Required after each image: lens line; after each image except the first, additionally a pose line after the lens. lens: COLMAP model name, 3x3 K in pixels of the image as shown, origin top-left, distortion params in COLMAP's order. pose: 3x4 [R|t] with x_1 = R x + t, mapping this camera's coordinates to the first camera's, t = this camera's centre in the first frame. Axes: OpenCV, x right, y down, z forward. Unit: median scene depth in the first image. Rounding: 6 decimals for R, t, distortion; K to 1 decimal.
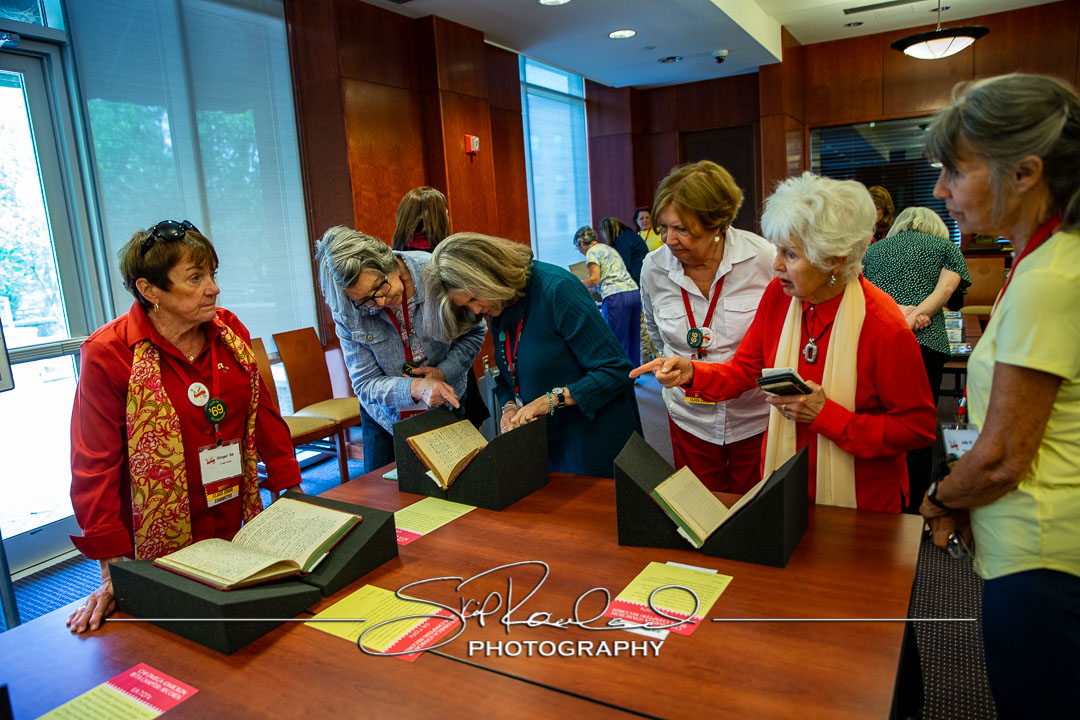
lens RADIAL K [[751.6, 0, 543.7], [0, 751.6, 374.1], [0, 0, 1]] dist [-0.129424, 0.104007]
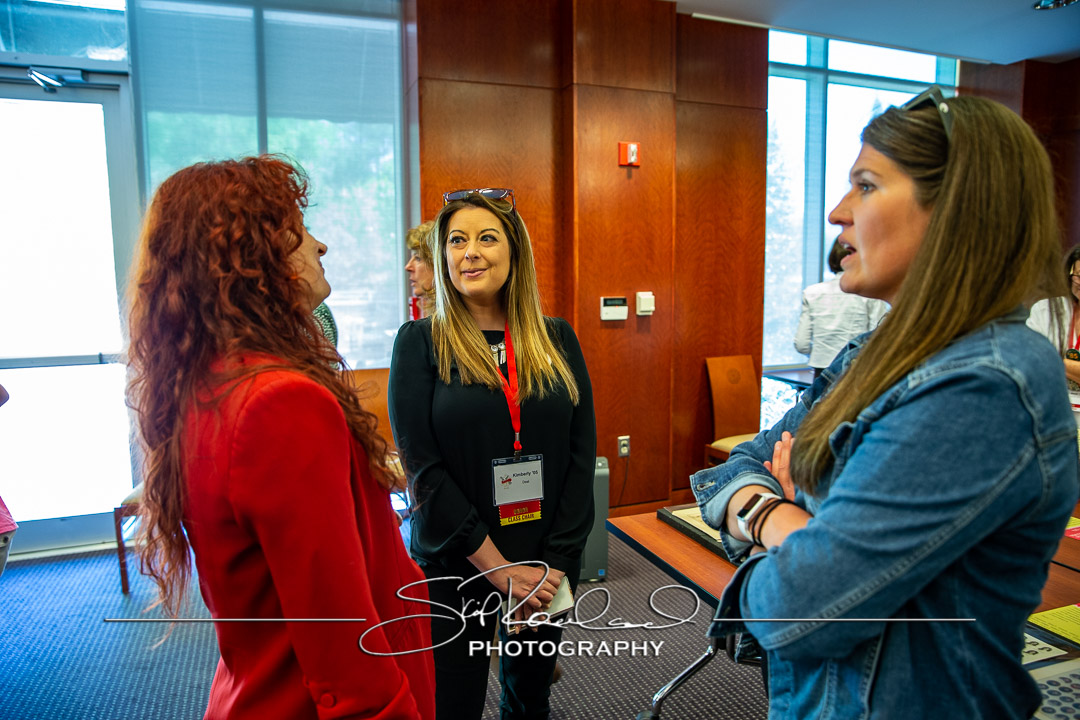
lens RADIAL K [[731.0, 0, 540.0], [0, 731.0, 360.0], [0, 0, 1]] dist [-0.048950, 0.003893]
pose [[0.757516, 0.126263, -0.640490, 0.375098], [-0.159312, 0.987209, 0.006192, -0.106830], [0.633079, 0.097347, 0.767942, 0.452279]]
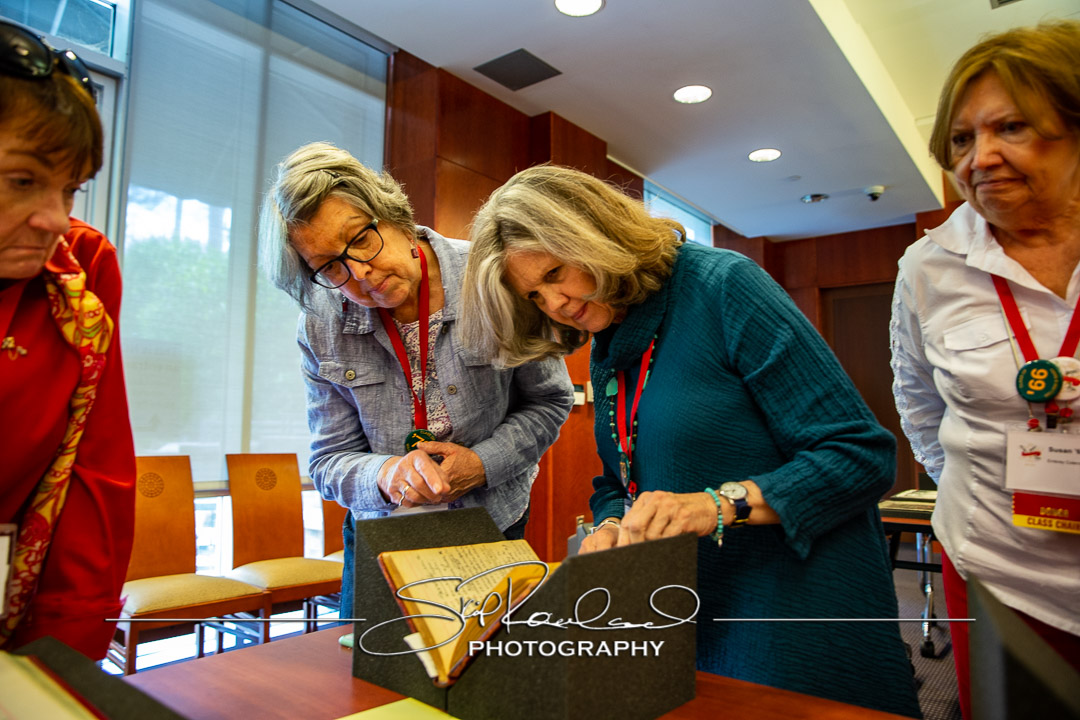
lens RADIAL K [[751.6, 0, 543.7], [0, 751.6, 374.1], [0, 0, 1]] dist [-0.129424, 0.104007]
pose [[0.987778, 0.060957, -0.143452, -0.013357], [-0.095787, 0.963452, -0.250172, 0.039603], [0.122959, 0.260855, 0.957515, 0.237653]]
